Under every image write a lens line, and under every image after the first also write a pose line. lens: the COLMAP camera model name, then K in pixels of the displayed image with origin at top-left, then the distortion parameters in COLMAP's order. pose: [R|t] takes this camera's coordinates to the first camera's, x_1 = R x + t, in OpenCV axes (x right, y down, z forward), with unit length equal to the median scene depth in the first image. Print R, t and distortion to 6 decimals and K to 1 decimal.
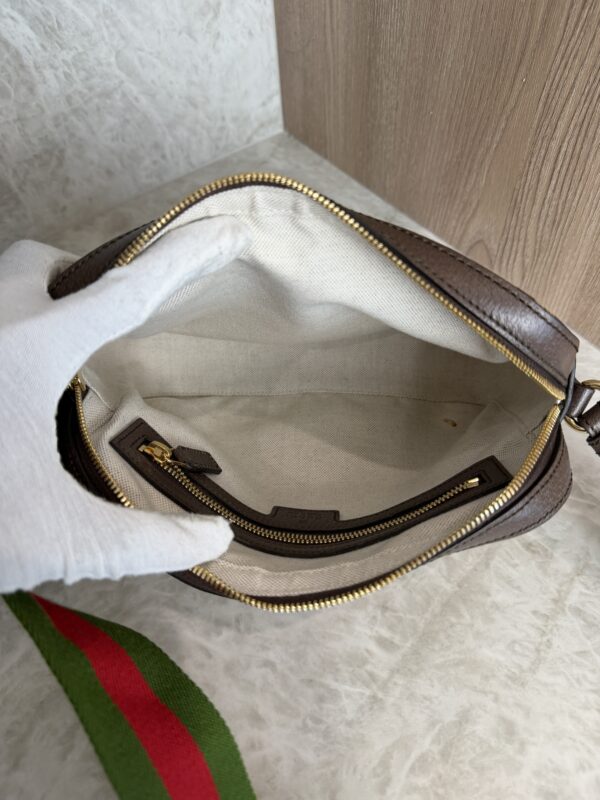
lens RADIAL K [[582.8, 0, 301.9], [0, 582.8, 398.4], [0, 0, 1]] dist [-0.033400, 0.007196]
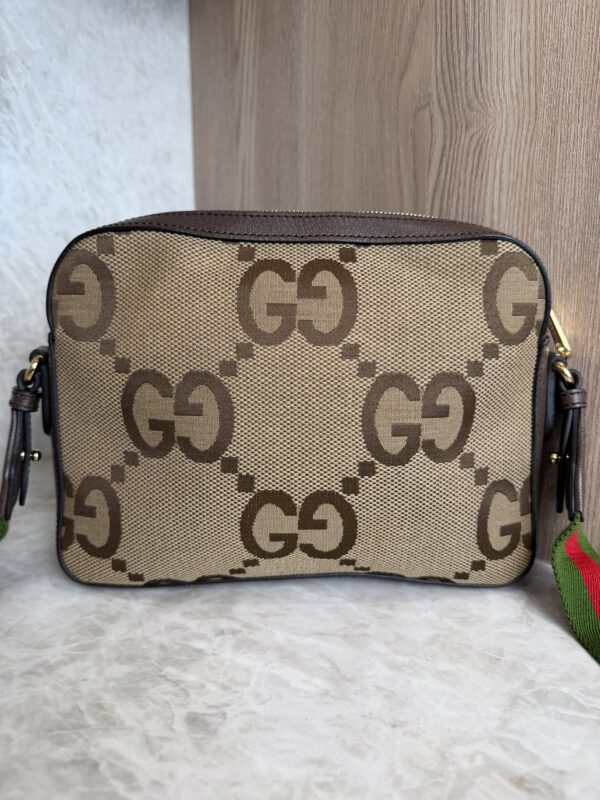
lens RADIAL K [[585.5, 0, 300.0], [0, 585.5, 400.0], [0, 0, 1]] dist [-0.035924, 0.008295]
pose [[0.997240, 0.030502, 0.067687, 0.131576], [0.022793, 0.741886, -0.670139, 0.383631], [-0.070657, 0.669832, 0.739143, 0.361146]]
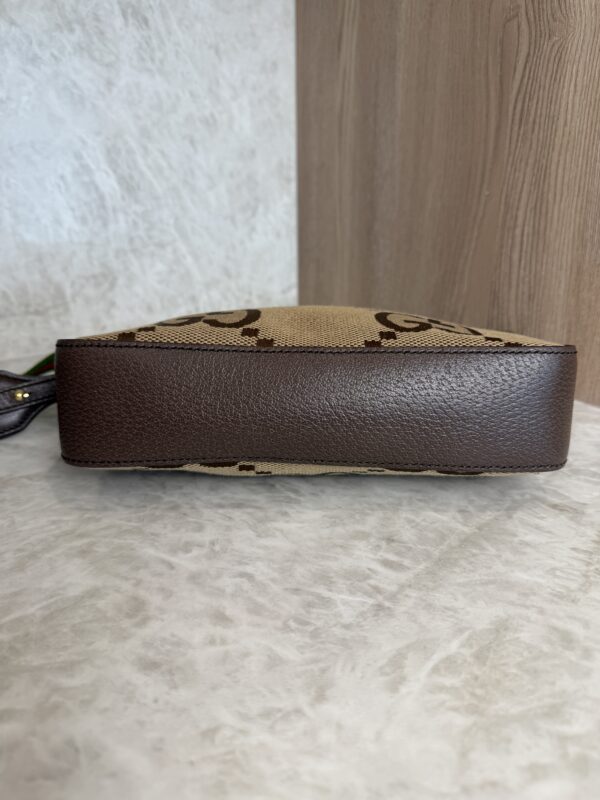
lens RADIAL K [[582.8, 0, 301.9], [0, 582.8, 398.4], [0, 0, 1]] dist [-0.033400, 0.007196]
pose [[0.998351, 0.052163, -0.023978, 0.026028], [-0.056601, 0.824426, -0.563132, 0.690167], [-0.009607, 0.563561, 0.826019, 0.208158]]
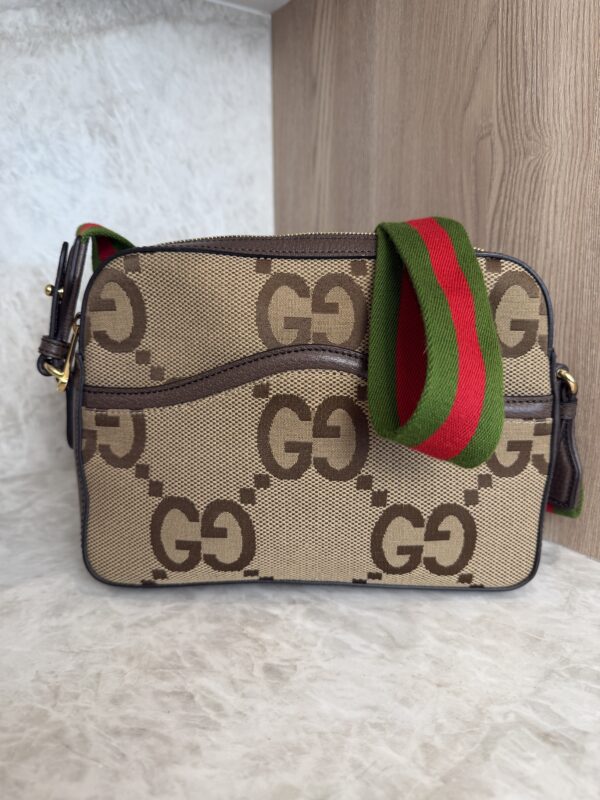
lens RADIAL K [[582.8, 0, 301.9], [0, 582.8, 398.4], [0, 0, 1]] dist [-0.033400, 0.007196]
pose [[0.997513, 0.048729, -0.050925, 0.132908], [-0.070306, 0.739132, -0.669881, 0.470273], [0.004997, 0.671795, 0.740720, 0.256955]]
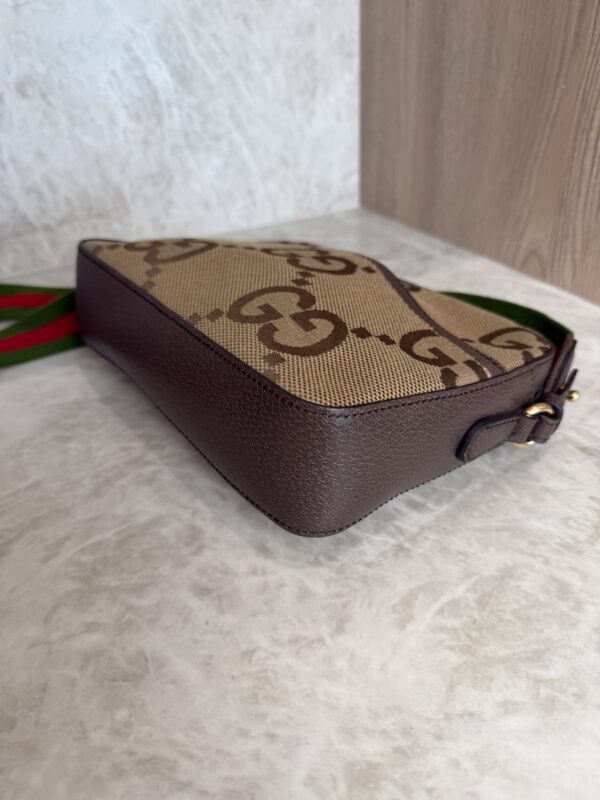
lens RADIAL K [[584.7, 0, 303.4], [0, 584.7, 394.2], [0, 0, 1]] dist [-0.035545, 0.000236]
pose [[0.988658, 0.085607, -0.123397, 0.066100], [-0.123677, 0.930208, -0.345568, 0.592190], [0.085201, 0.356910, 0.930245, 0.090430]]
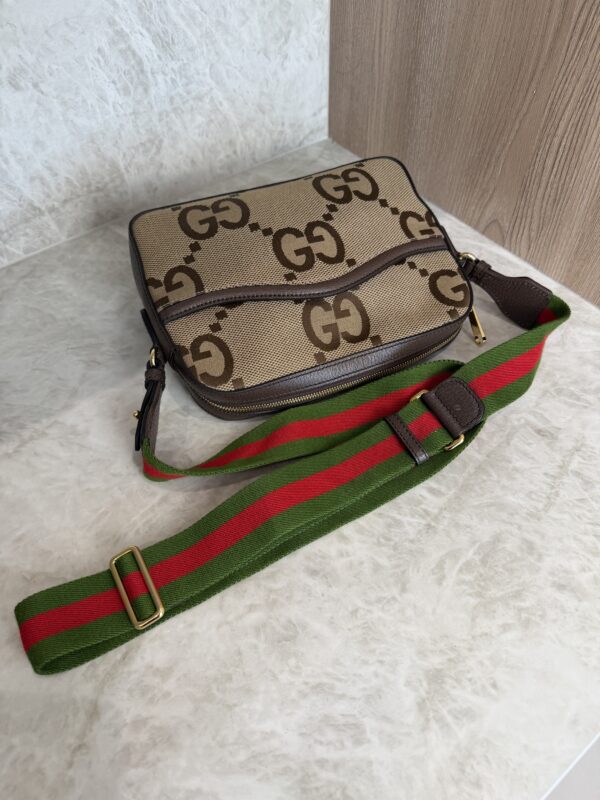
lens RADIAL K [[578.1, 0, 300.2], [0, 578.1, 387.8], [0, 0, 1]] dist [0.023995, -0.036616]
pose [[0.999501, 0.024202, 0.020295, -0.200479], [-0.022828, 0.997600, -0.065363, 0.277067], [-0.021828, 0.064867, 0.997655, -0.347783]]
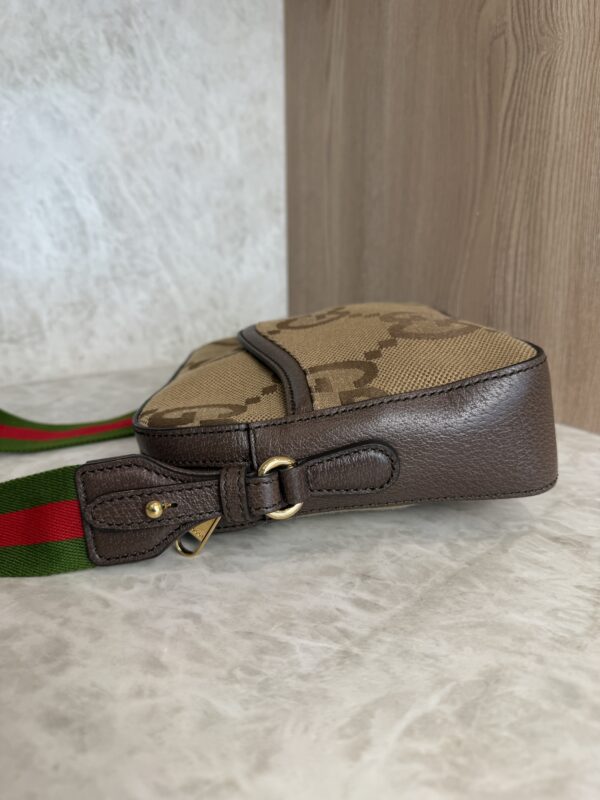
lens RADIAL K [[586.5, 0, 300.0], [0, 586.5, 400.0], [0, 0, 1]] dist [-0.042380, 0.012326]
pose [[0.997909, 0.052301, -0.037981, 0.080177], [-0.064553, 0.776388, -0.626941, 0.669748], [-0.003301, 0.628082, 0.778140, 0.313877]]
